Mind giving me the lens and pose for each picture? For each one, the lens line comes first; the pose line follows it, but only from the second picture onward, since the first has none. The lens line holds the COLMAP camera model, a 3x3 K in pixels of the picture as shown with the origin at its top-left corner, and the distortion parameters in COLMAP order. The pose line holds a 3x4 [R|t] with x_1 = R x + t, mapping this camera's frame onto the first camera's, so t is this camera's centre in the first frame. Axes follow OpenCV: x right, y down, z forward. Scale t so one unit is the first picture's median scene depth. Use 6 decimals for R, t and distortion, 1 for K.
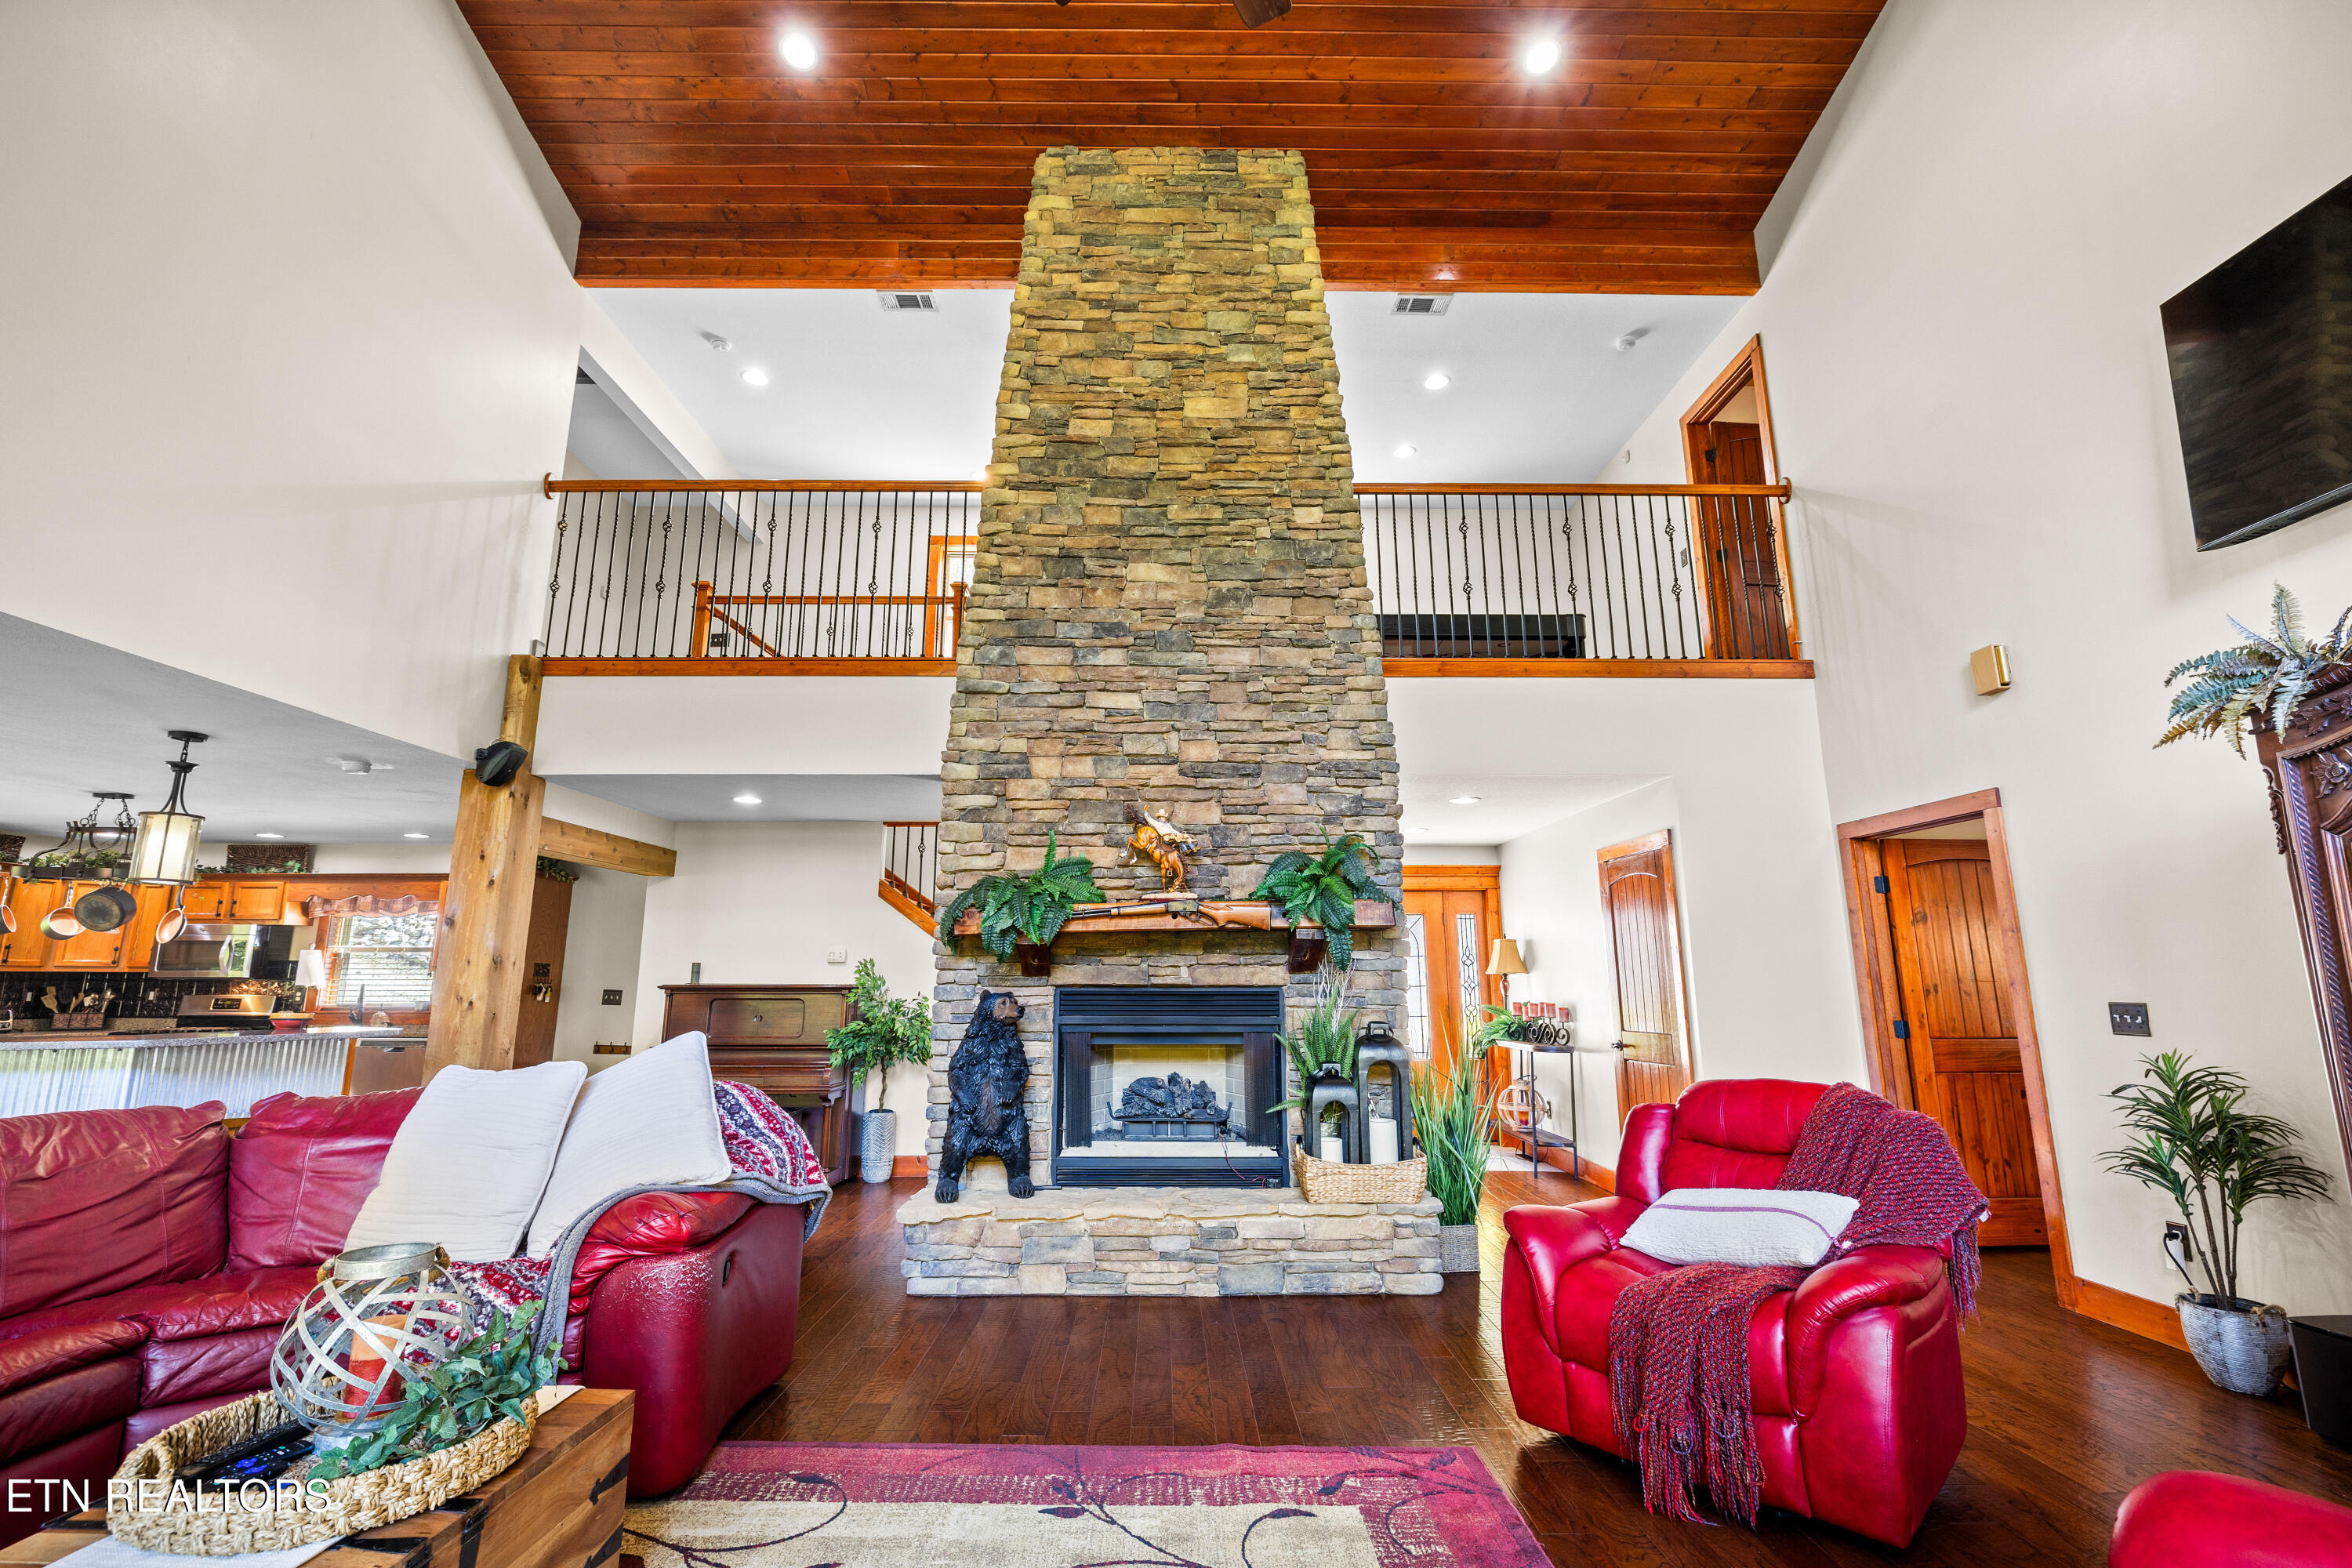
lens RADIAL K [[1053.8, 0, 1172.0], [0, 1053.8, 778.0], [0, 0, 1]] dist [-0.008516, 0.000462]
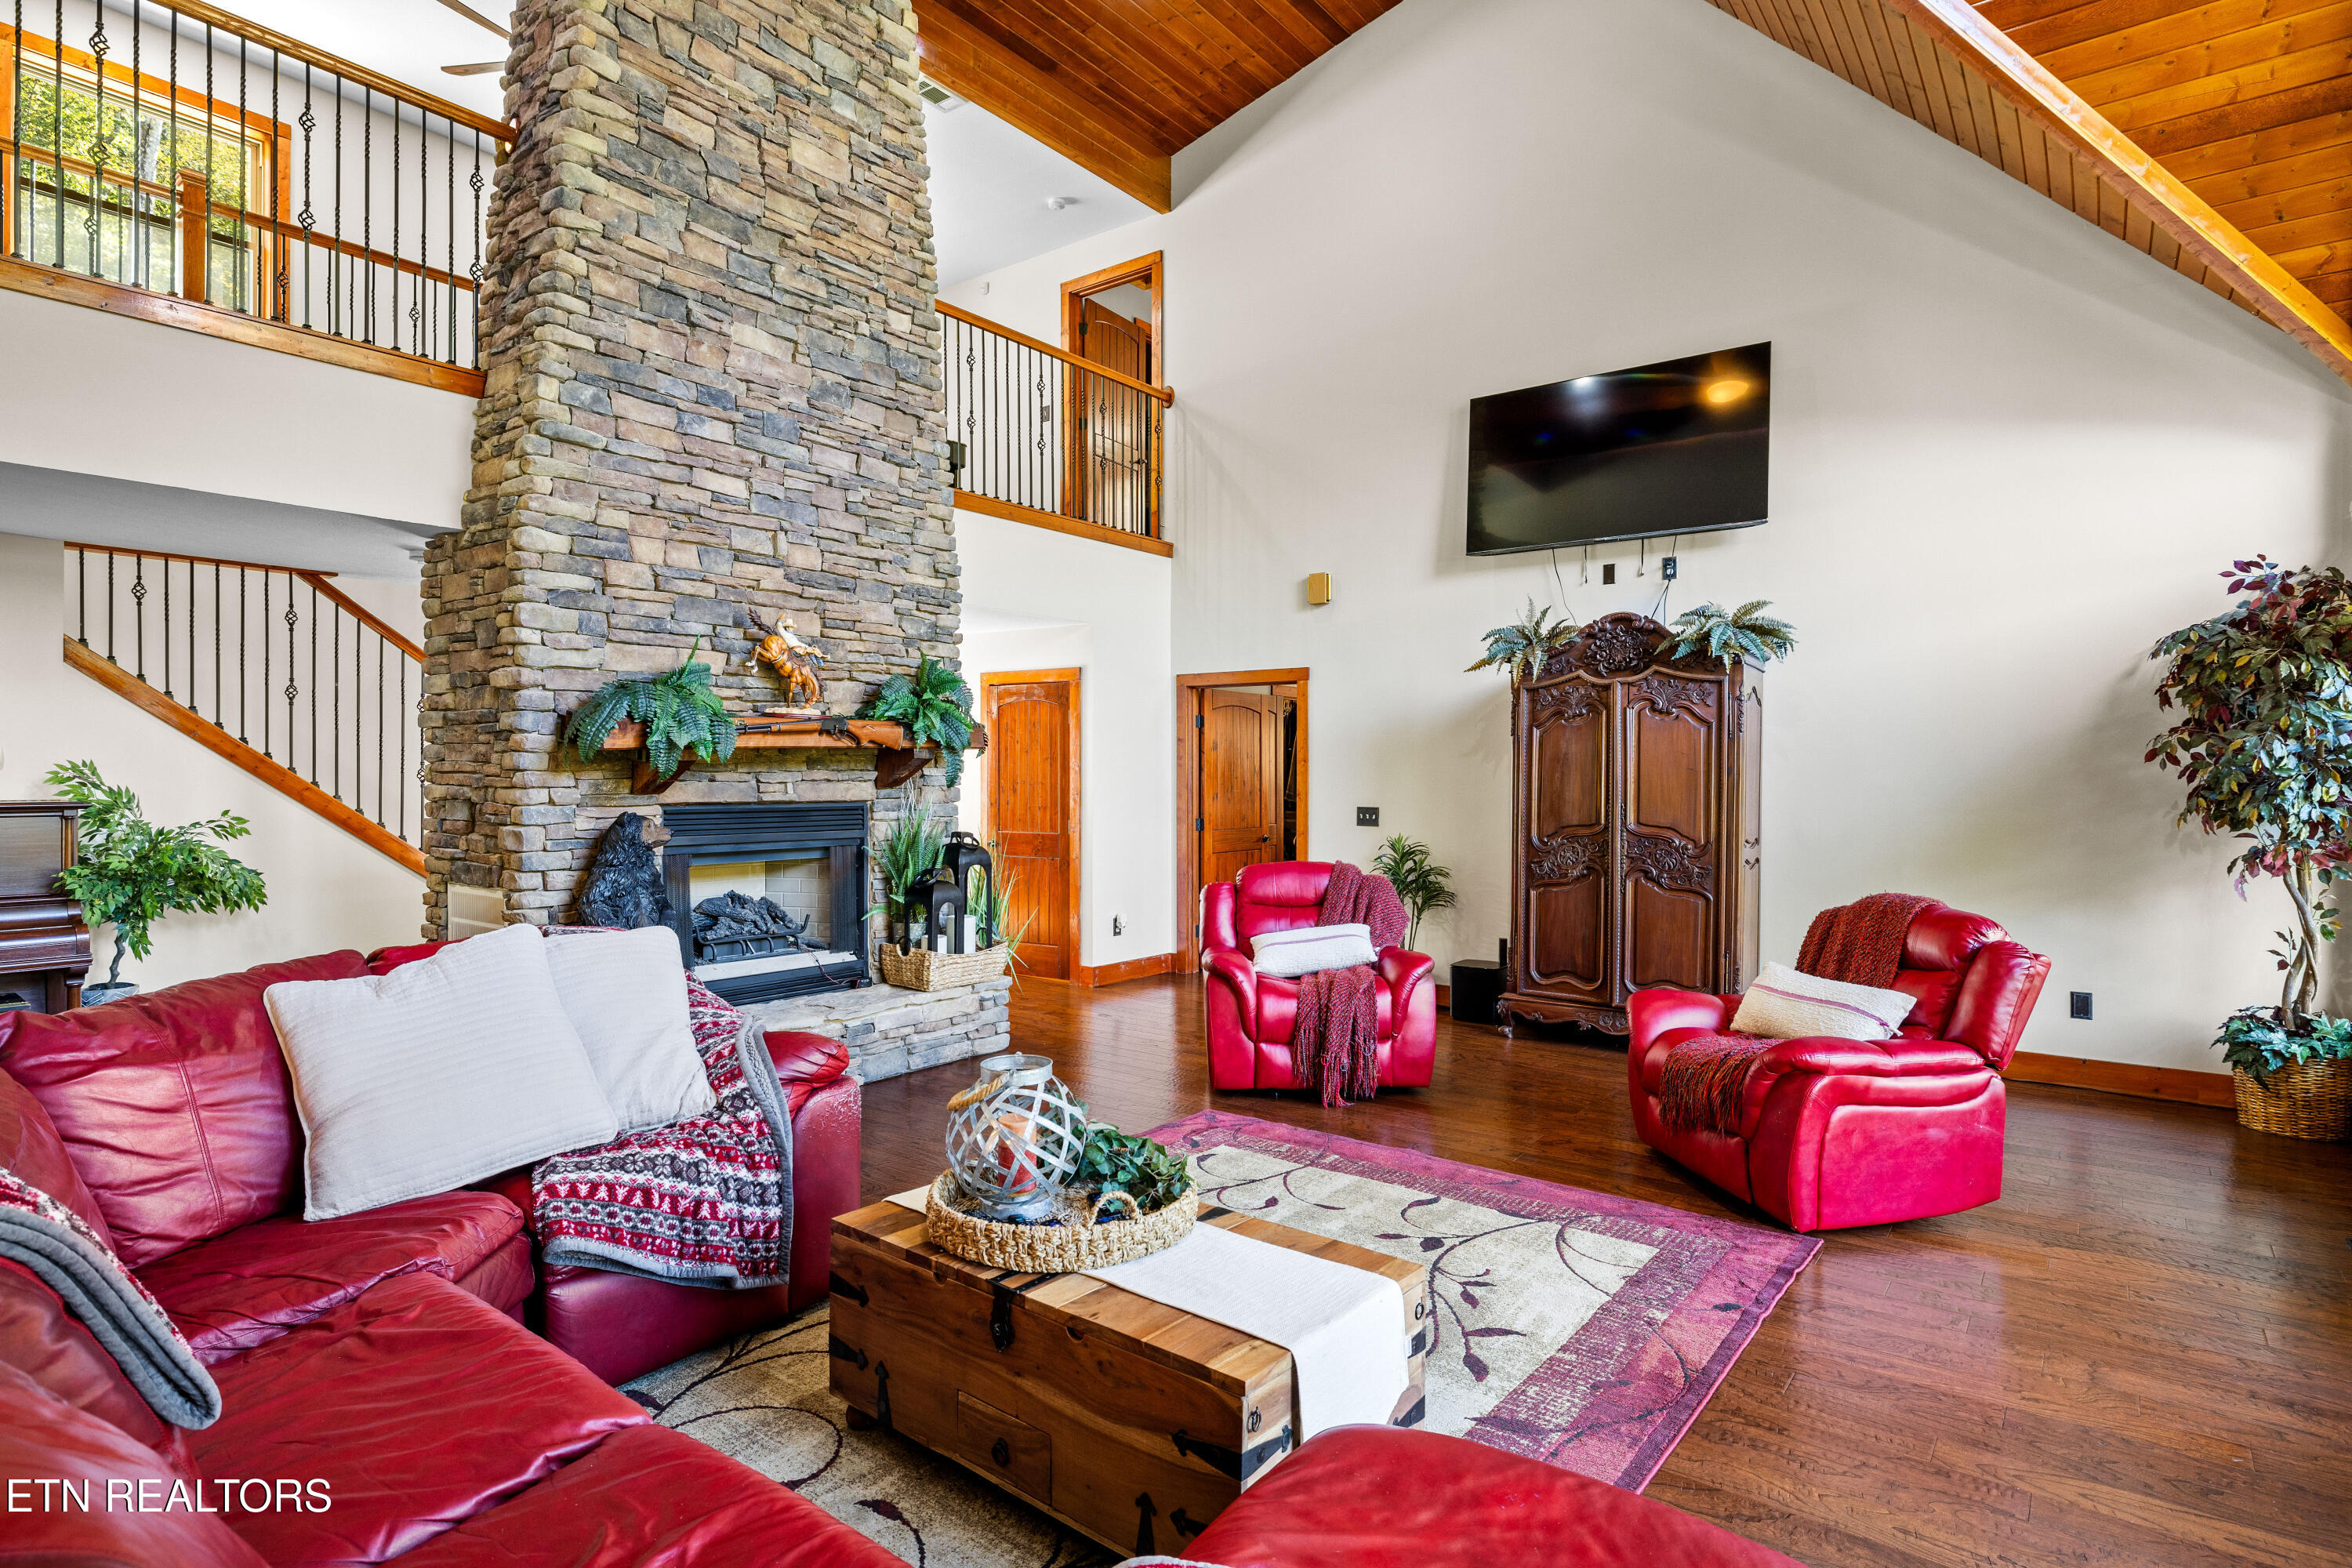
lens RADIAL K [[1244.7, 0, 1169.1], [0, 1244.7, 789.6], [0, 0, 1]] dist [-0.002402, -0.002174]
pose [[0.614886, -0.007452, 0.788580, -0.646287], [-0.155302, 0.979230, 0.130348, -0.017532], [-0.773173, -0.202618, 0.600958, 0.039388]]
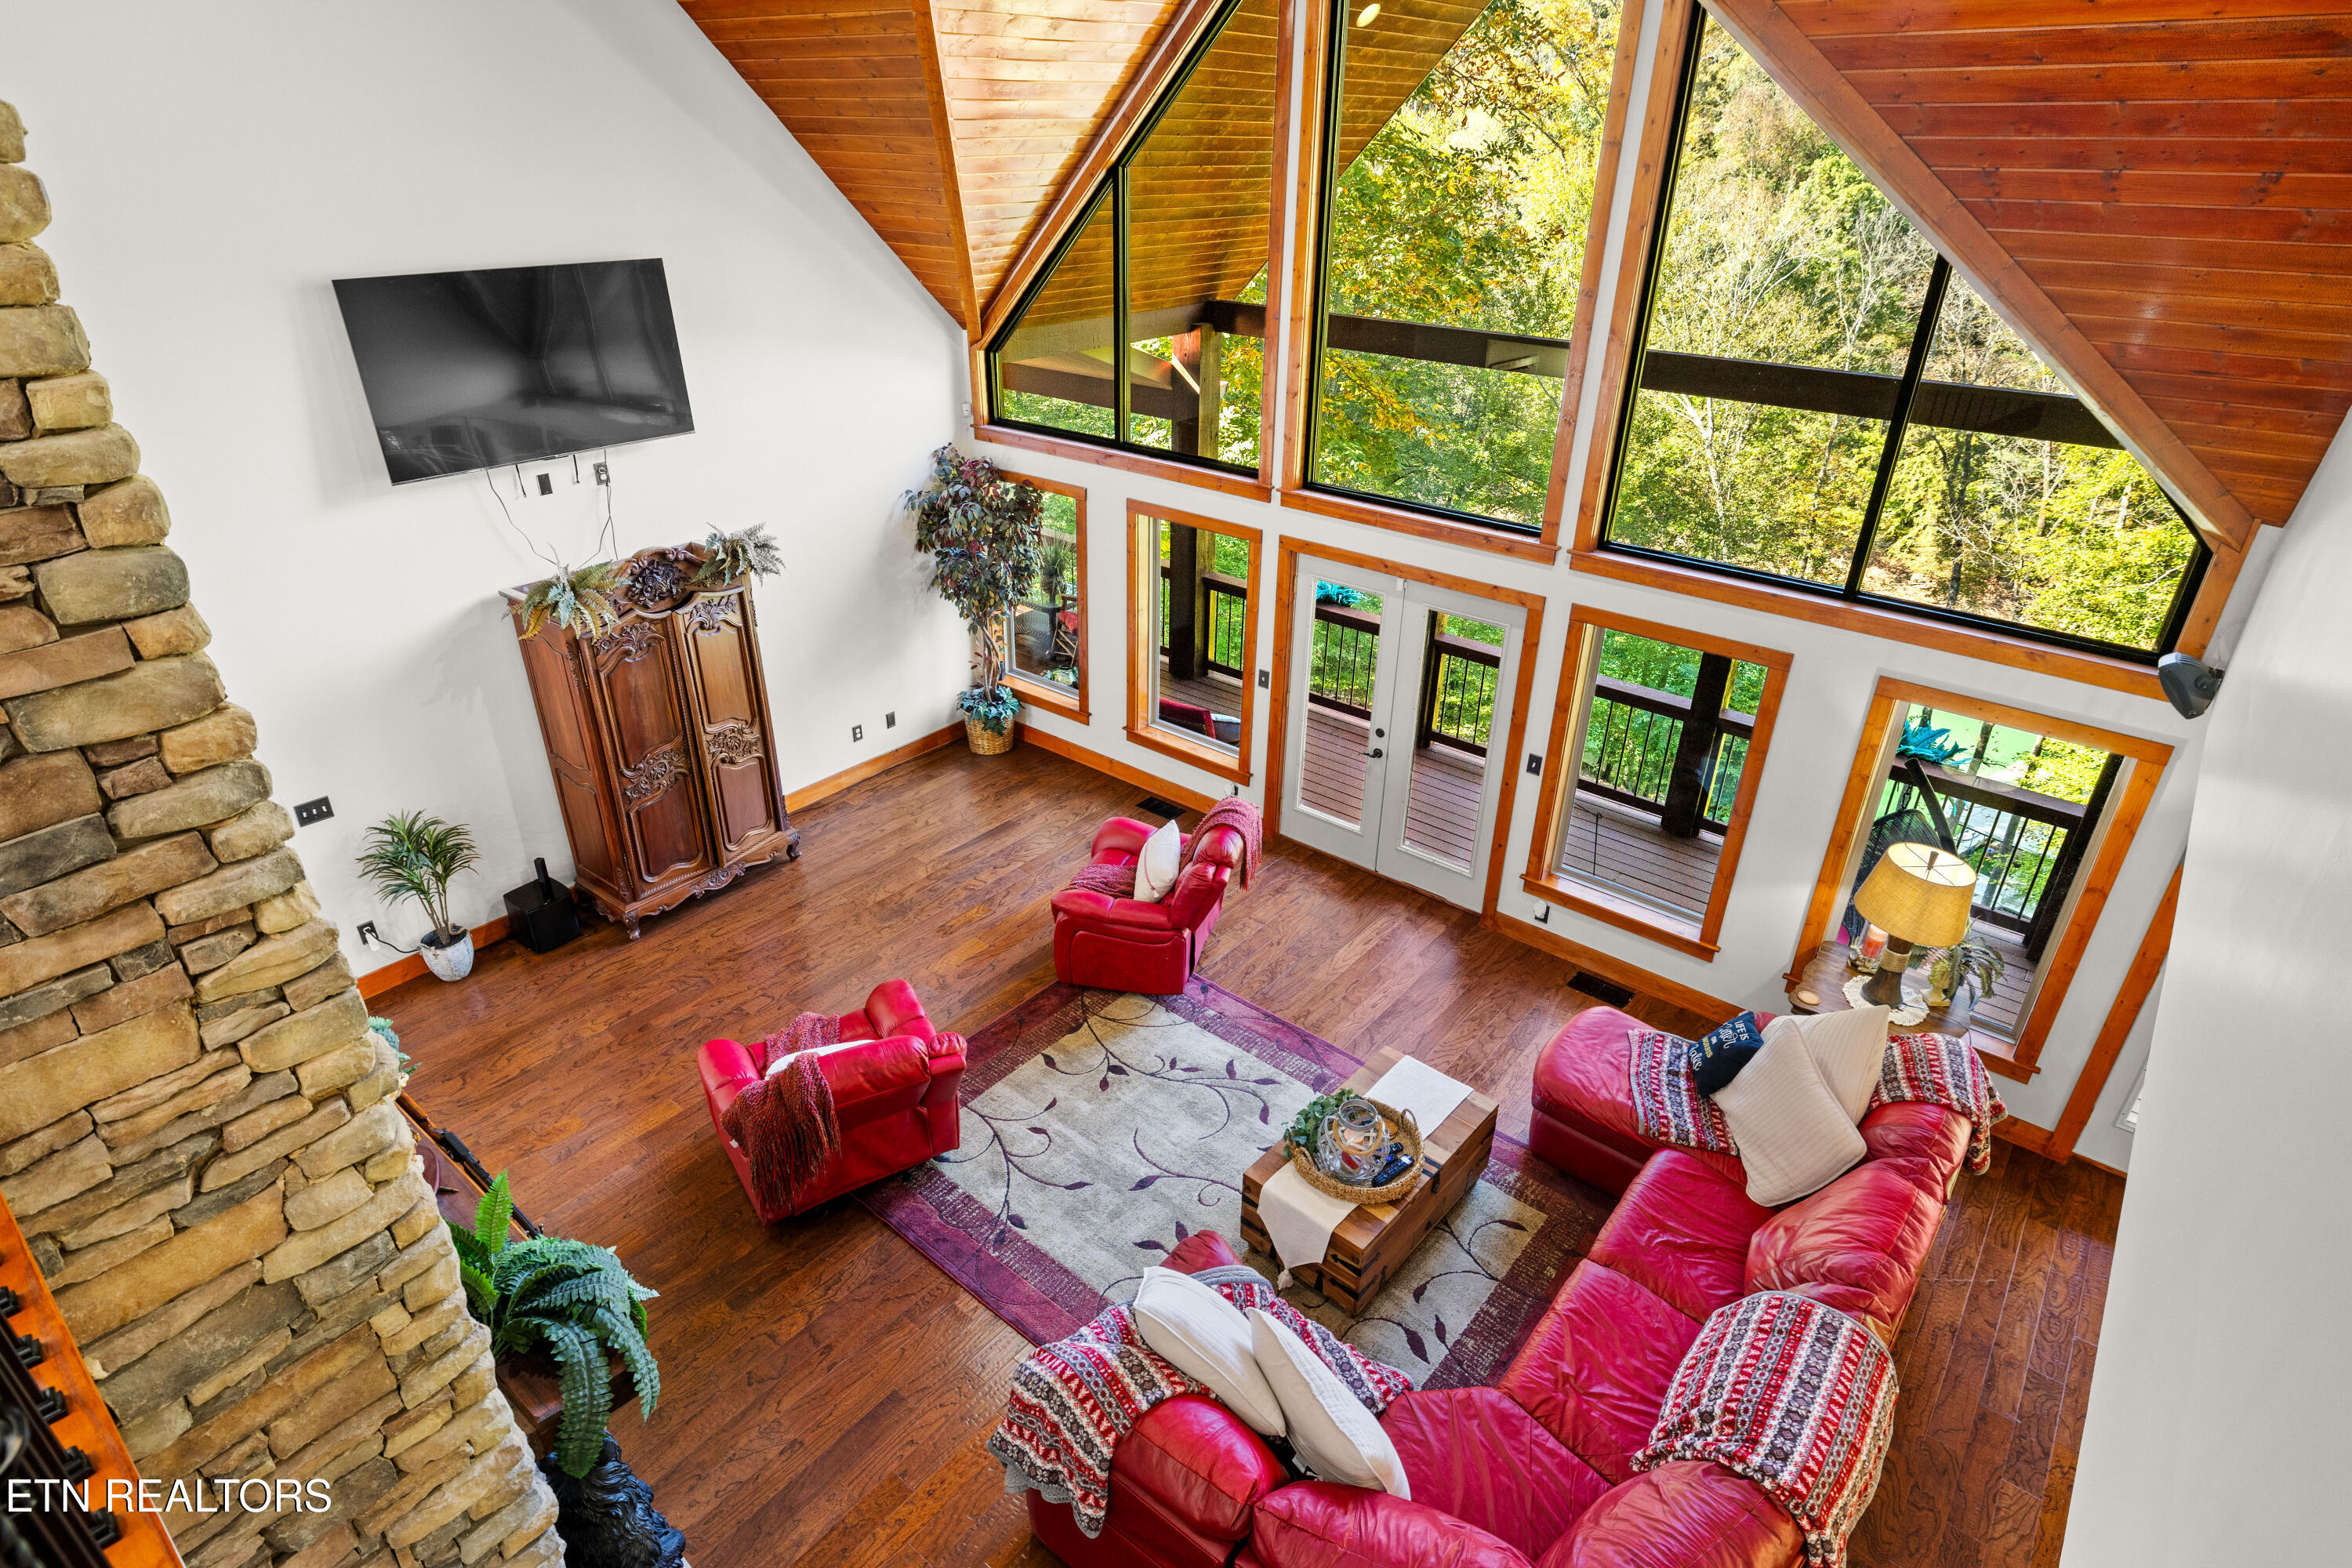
lens RADIAL K [[1244.7, 0, 1173.1], [0, 1244.7, 773.6], [0, 0, 1]] dist [-0.002402, -0.002174]
pose [[-0.776230, -0.304074, 0.552273, -0.620152], [-0.139027, 0.936994, 0.320491, -0.365956], [-0.614929, 0.171994, -0.769597, 1.164647]]
